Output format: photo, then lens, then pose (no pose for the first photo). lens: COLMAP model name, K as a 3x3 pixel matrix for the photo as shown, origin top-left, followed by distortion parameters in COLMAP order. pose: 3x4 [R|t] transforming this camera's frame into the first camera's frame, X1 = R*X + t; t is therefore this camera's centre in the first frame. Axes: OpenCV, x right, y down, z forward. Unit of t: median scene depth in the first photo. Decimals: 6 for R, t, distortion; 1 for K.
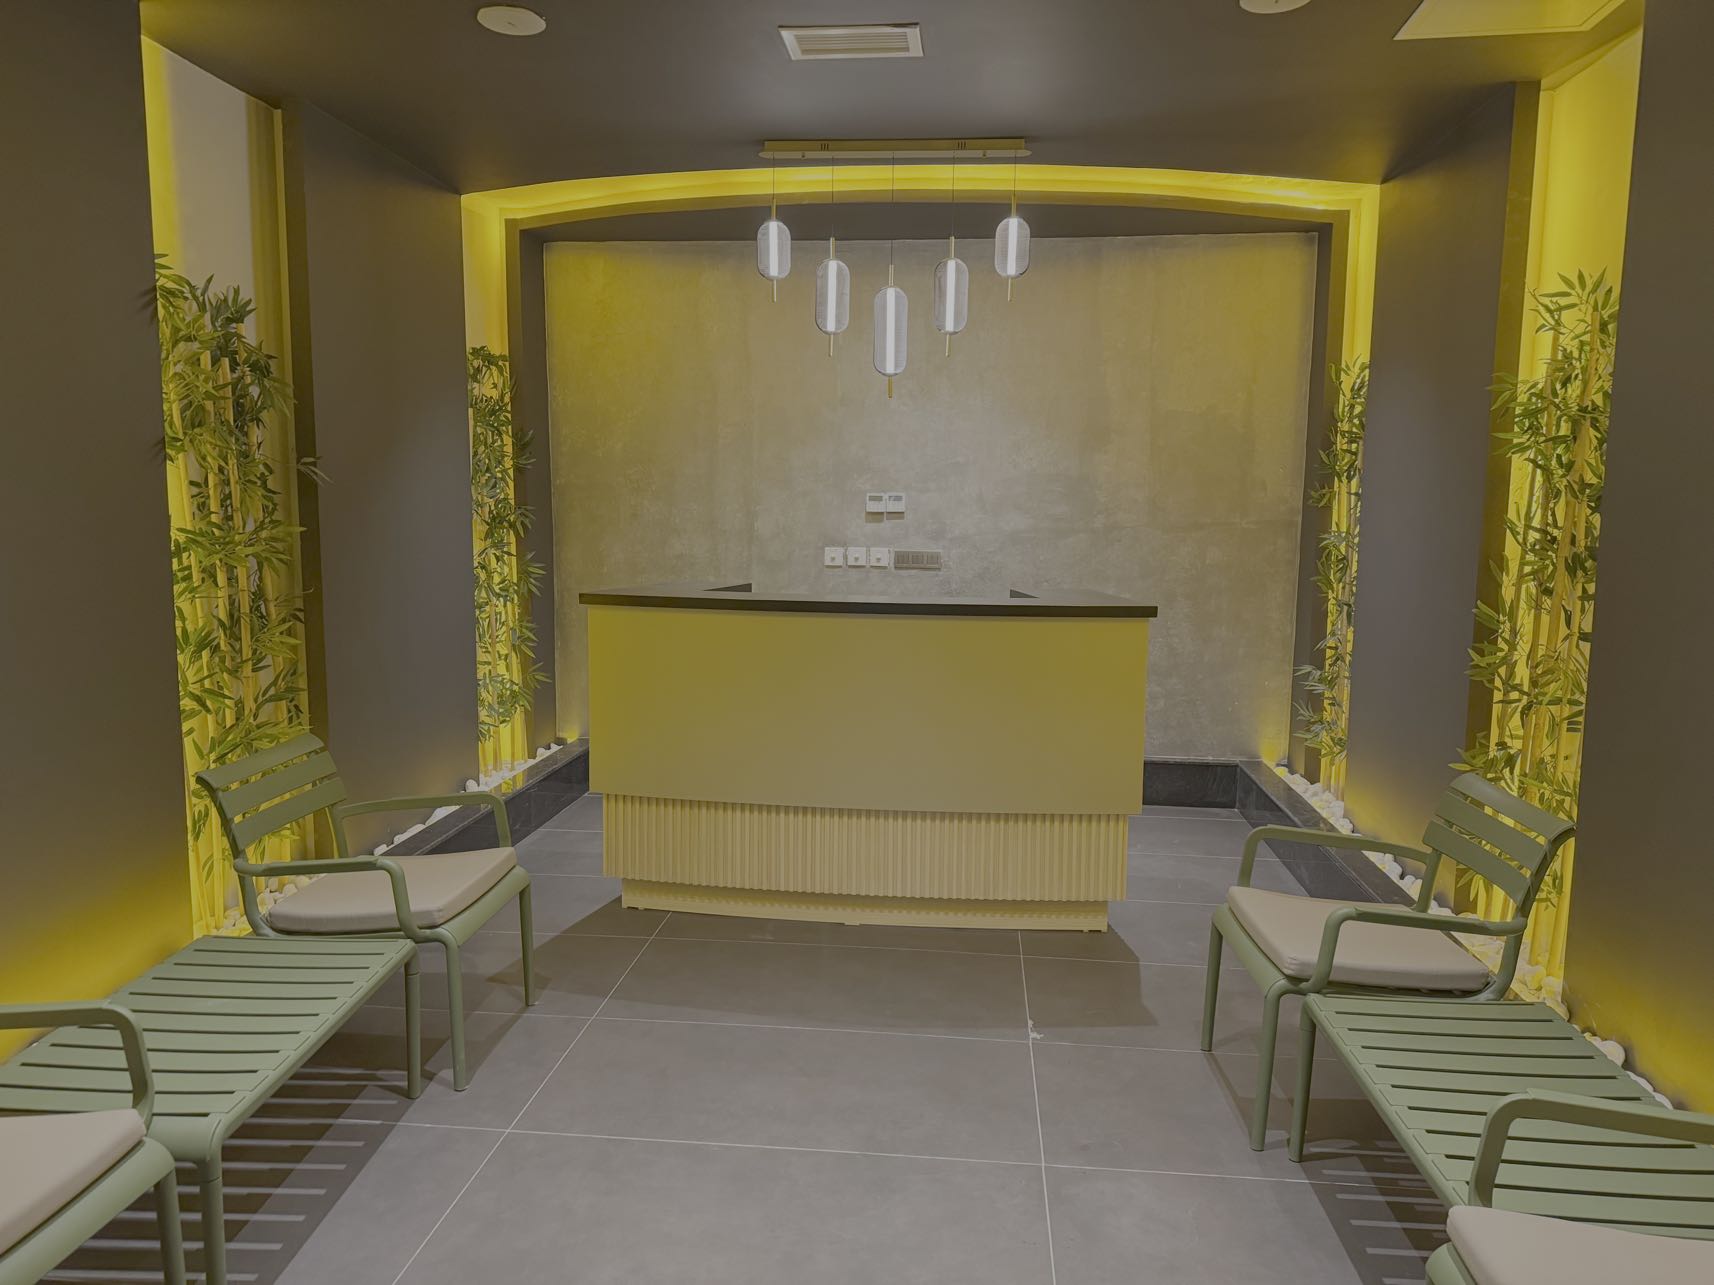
lens RADIAL K [[1194.0, 0, 865.7], [0, 1194.0, 651.3], [0, 0, 1]] dist [0.032582, -0.035717]
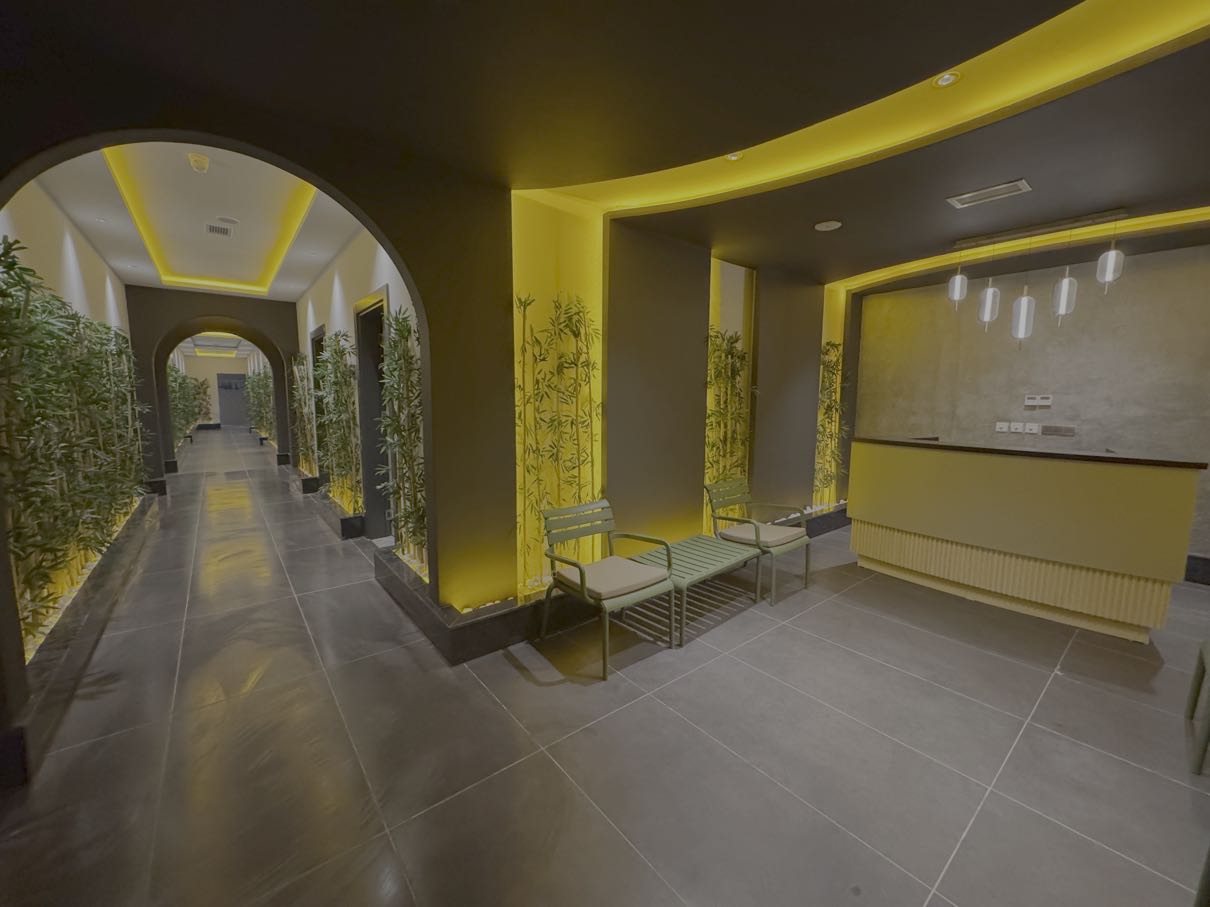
lens RADIAL K [[474.9, 0, 604.4], [0, 474.9, 453.3], [0, 0, 1]] dist [-0.003820, -0.000111]
pose [[0.697526, 0.077426, -0.712364, 0.120080], [-0.086785, 0.995955, 0.023272, 0.007579], [0.711285, 0.045590, 0.701424, -0.071559]]
